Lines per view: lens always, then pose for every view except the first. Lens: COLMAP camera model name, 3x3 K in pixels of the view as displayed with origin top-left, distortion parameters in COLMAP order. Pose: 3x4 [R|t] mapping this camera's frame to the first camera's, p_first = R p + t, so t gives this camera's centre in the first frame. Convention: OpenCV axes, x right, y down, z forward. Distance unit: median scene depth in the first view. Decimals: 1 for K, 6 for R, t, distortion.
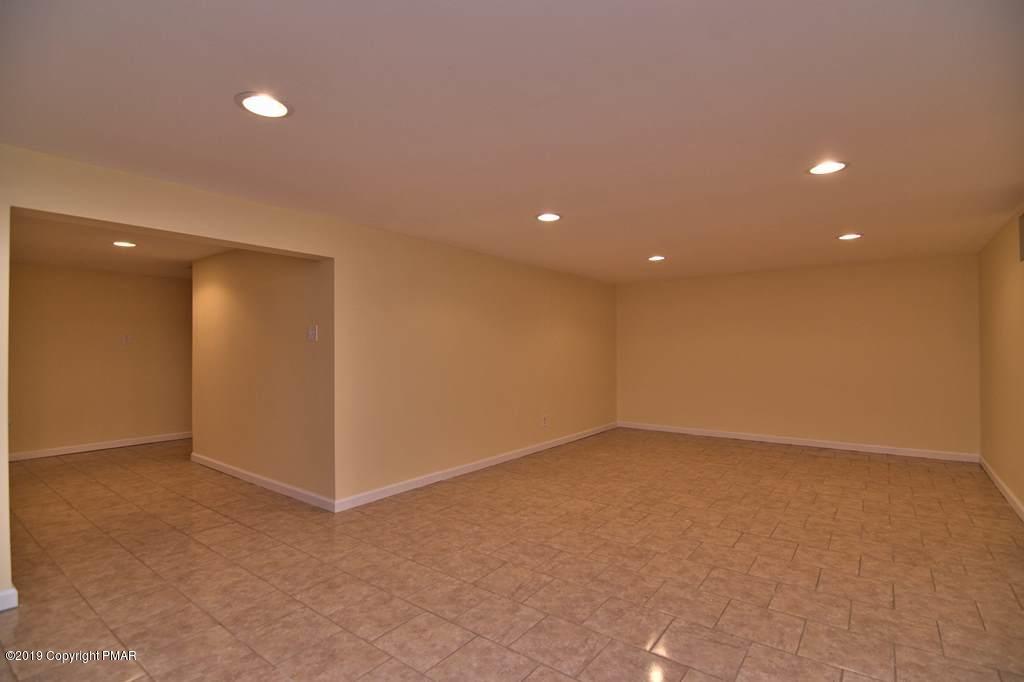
lens RADIAL K [[492.6, 0, 511.4], [0, 492.6, 345.0], [0, 0, 1]] dist [-0.009906, -0.007434]
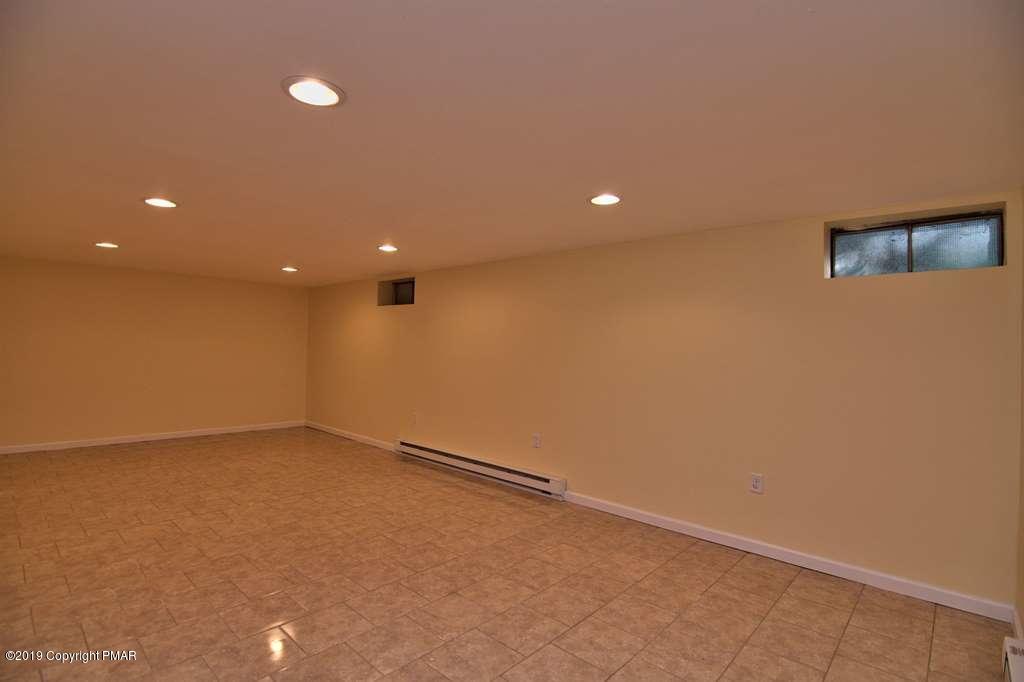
lens RADIAL K [[492.6, 0, 510.0], [0, 492.6, 342.6], [0, 0, 1]] dist [-0.009906, -0.007434]
pose [[0.099793, 0.016252, 0.994875, -0.905881], [-0.029326, 0.999480, -0.013386, -0.027682], [-0.994576, -0.027840, 0.100218, 0.362940]]
